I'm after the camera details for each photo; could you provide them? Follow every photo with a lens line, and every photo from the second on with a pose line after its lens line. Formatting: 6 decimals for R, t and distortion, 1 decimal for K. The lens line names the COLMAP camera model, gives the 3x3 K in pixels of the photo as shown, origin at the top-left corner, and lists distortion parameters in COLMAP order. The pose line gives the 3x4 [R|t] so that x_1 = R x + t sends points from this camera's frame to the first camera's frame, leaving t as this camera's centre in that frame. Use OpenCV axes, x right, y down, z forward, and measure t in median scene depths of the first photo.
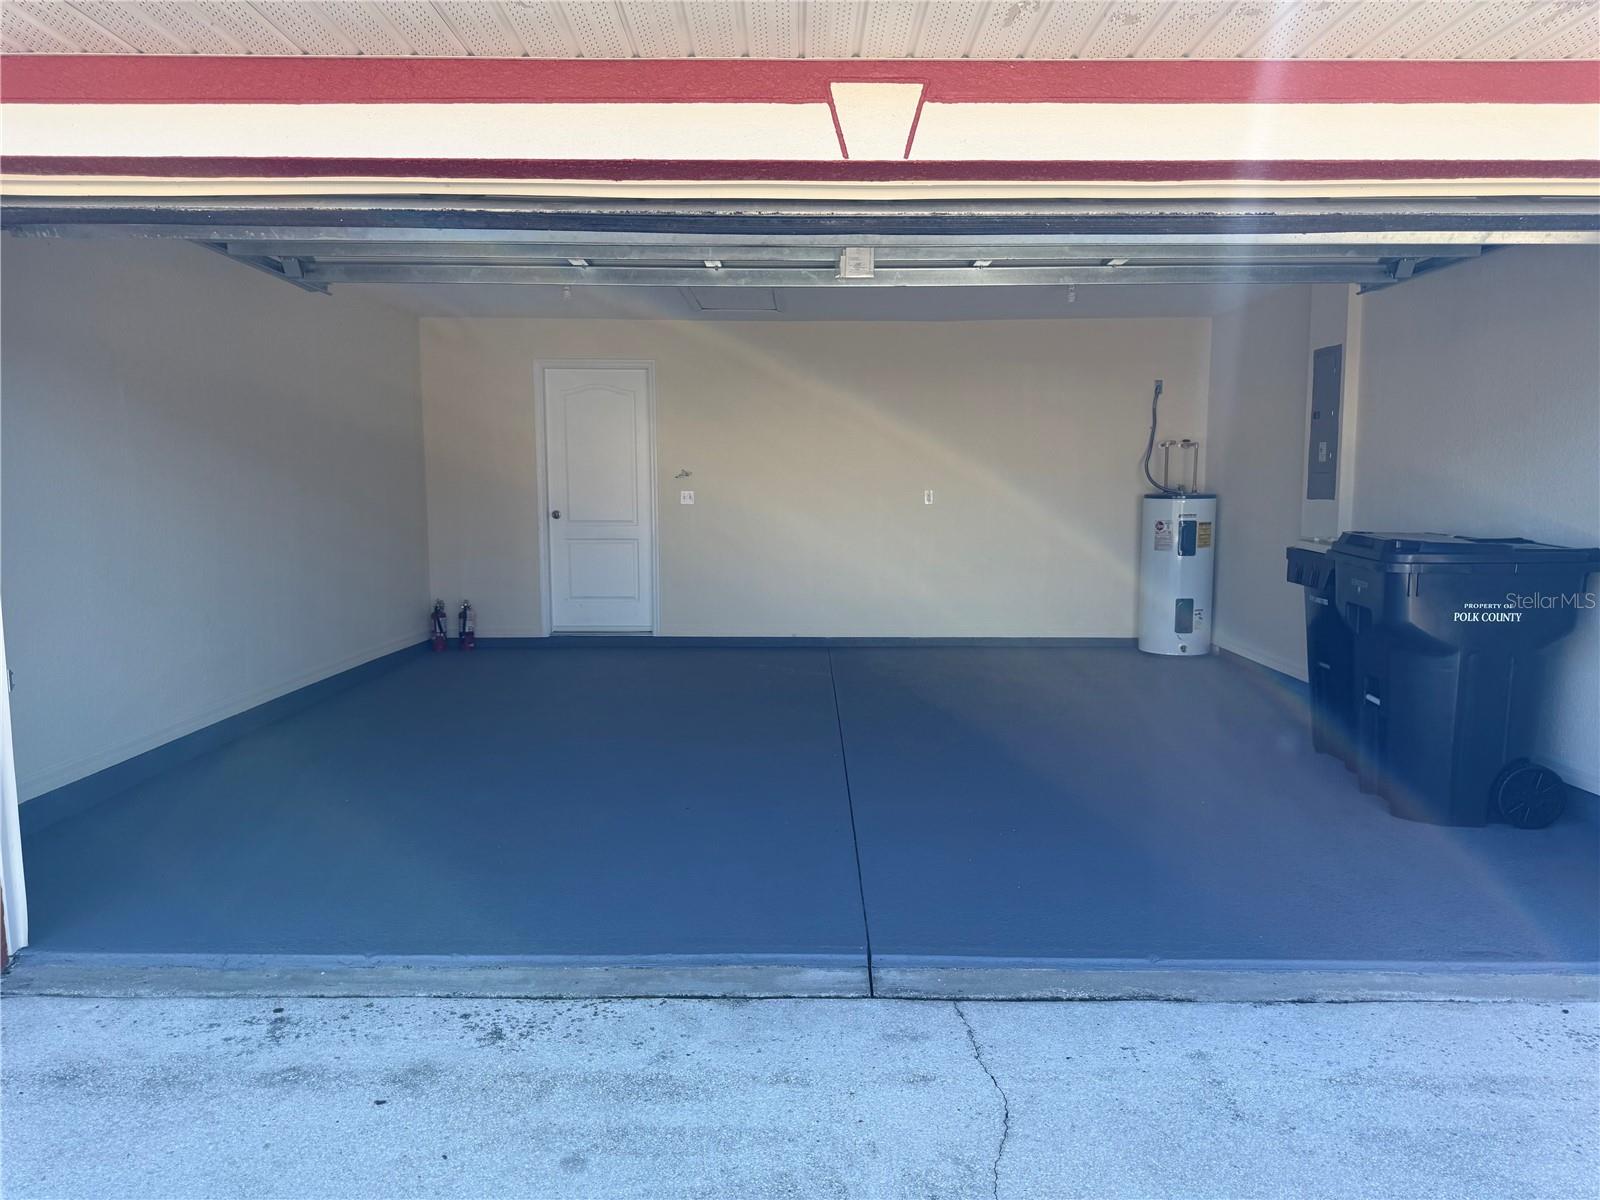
lens RADIAL K [[1105.7, 0, 800.0], [0, 1105.7, 600.0], [0, 0, 1]] dist [0.005739, -0.007707]
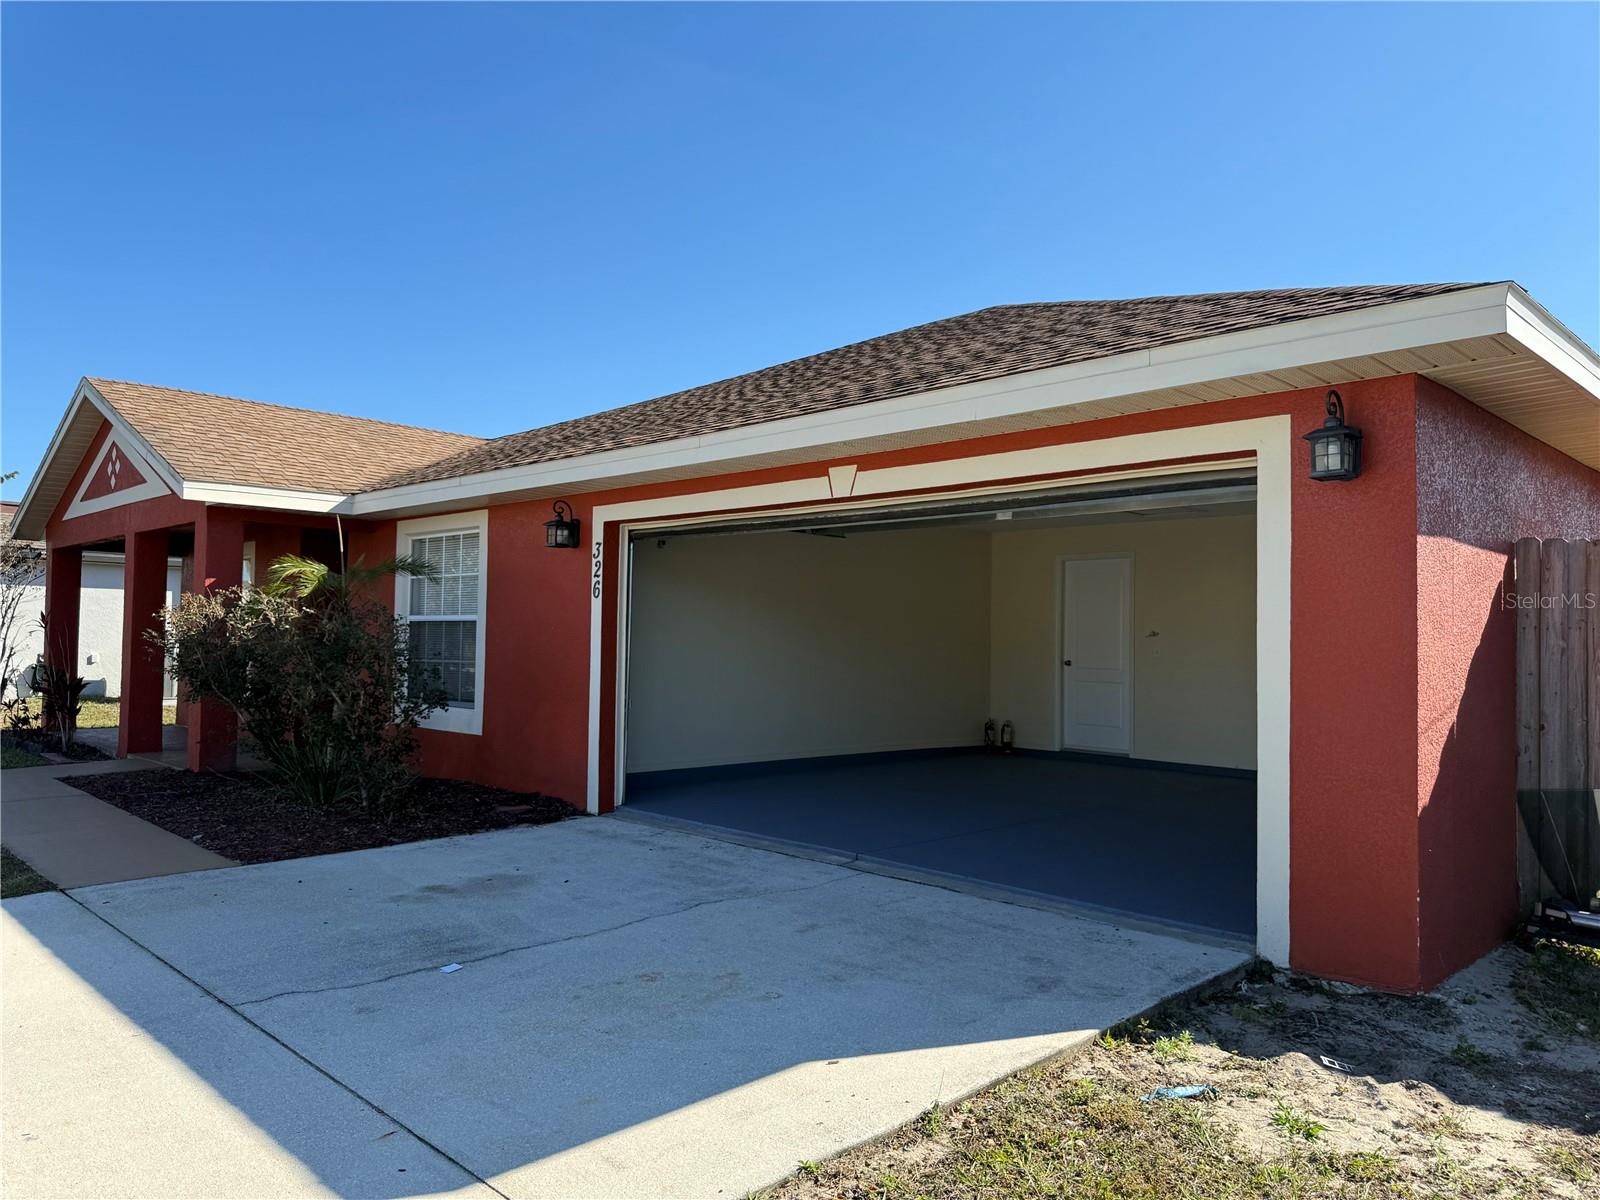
lens RADIAL K [[1112.3, 0, 800.0], [0, 1112.3, 600.0], [0, 0, 1]] dist [-0.005562, -0.000886]
pose [[0.703435, -0.015176, -0.710597, 0.542056], [-0.091798, 0.989459, -0.112004, 0.032492], [0.704806, 0.144019, 0.694627, -0.223865]]
